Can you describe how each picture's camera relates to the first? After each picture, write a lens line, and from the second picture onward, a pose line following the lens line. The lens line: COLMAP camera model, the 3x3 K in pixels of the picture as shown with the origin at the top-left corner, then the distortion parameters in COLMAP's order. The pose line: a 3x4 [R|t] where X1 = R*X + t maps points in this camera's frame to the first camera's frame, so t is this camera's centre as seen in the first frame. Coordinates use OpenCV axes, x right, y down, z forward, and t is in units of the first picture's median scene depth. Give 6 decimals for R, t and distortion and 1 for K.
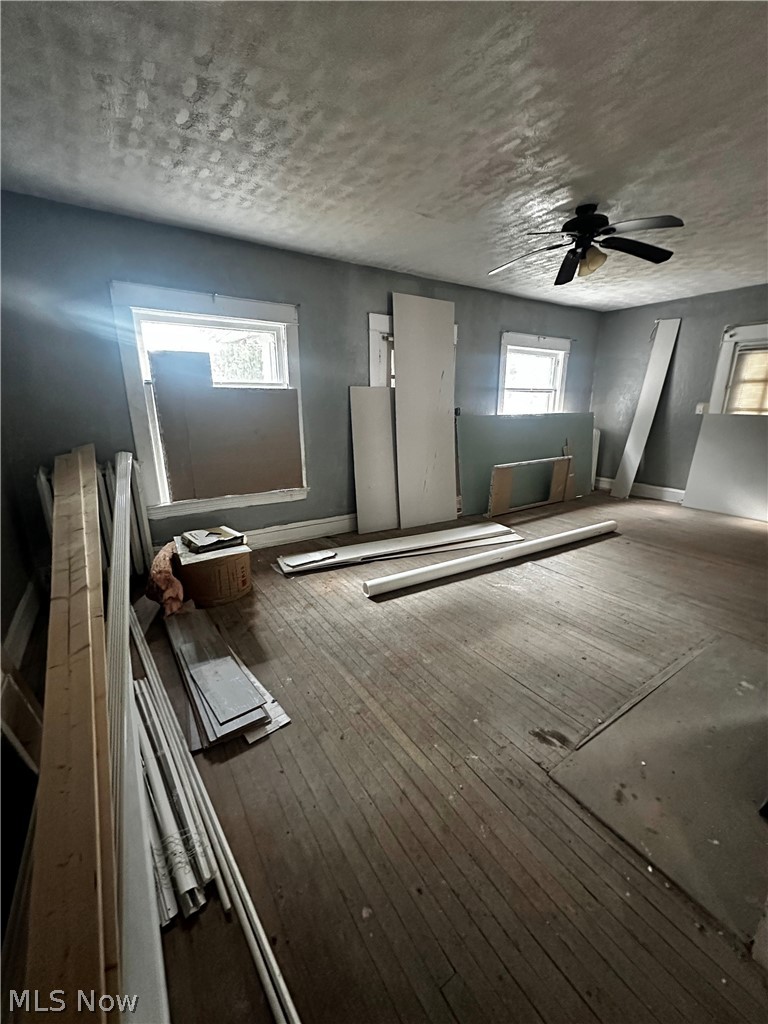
lens RADIAL K [[409.3, 0, 384.0], [0, 409.3, 513.1], [0, 0, 1]] dist [-0.000163, 0.000316]
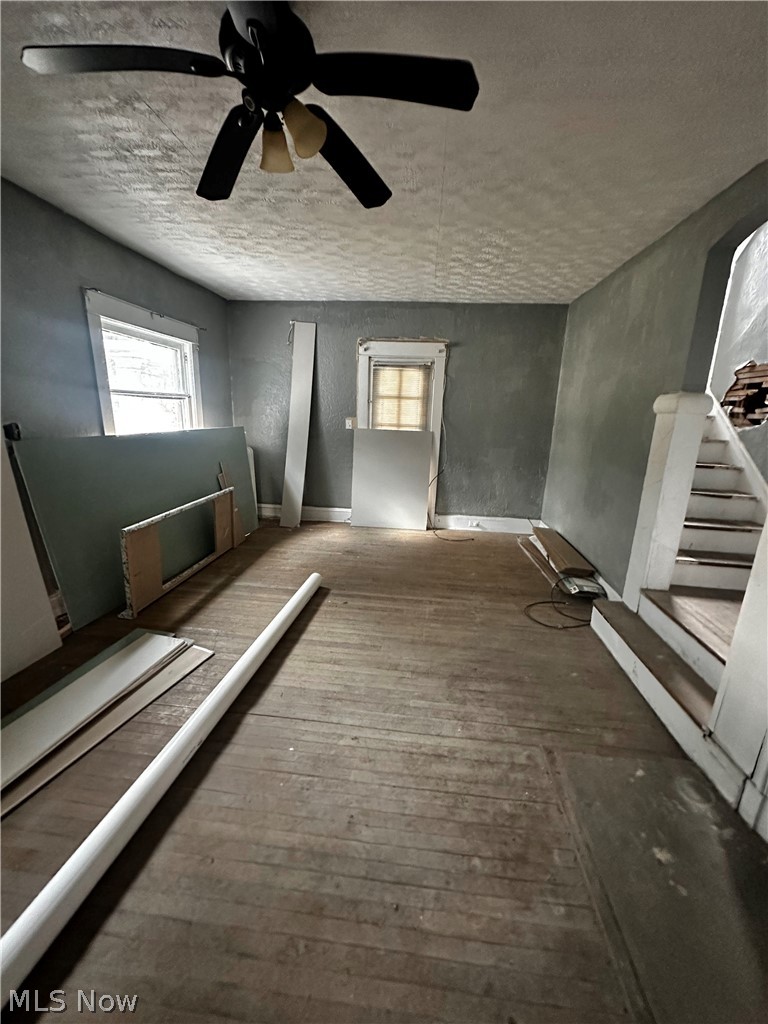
lens RADIAL K [[409.3, 0, 385.6], [0, 409.3, 511.2], [0, 0, 1]] dist [-0.000163, 0.000316]
pose [[0.632840, -0.166805, 0.756102, 0.077473], [0.177883, 0.981720, 0.067695, -0.110483], [-0.753572, 0.091657, 0.650944, 0.358273]]
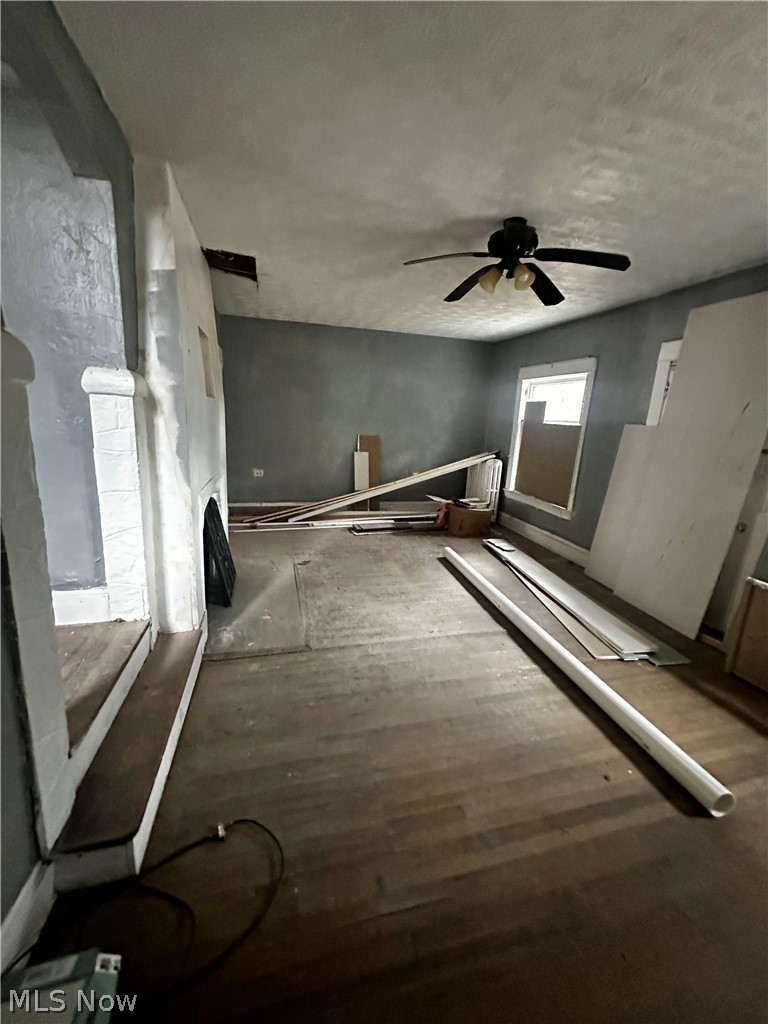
lens RADIAL K [[409.3, 0, 387.6], [0, 409.3, 514.8], [0, 0, 1]] dist [-0.000163, 0.000316]
pose [[-0.311507, 0.203256, -0.928251, 0.841535], [-0.313120, 0.900343, 0.302223, -0.193824], [0.897173, 0.384799, -0.216820, 0.650884]]
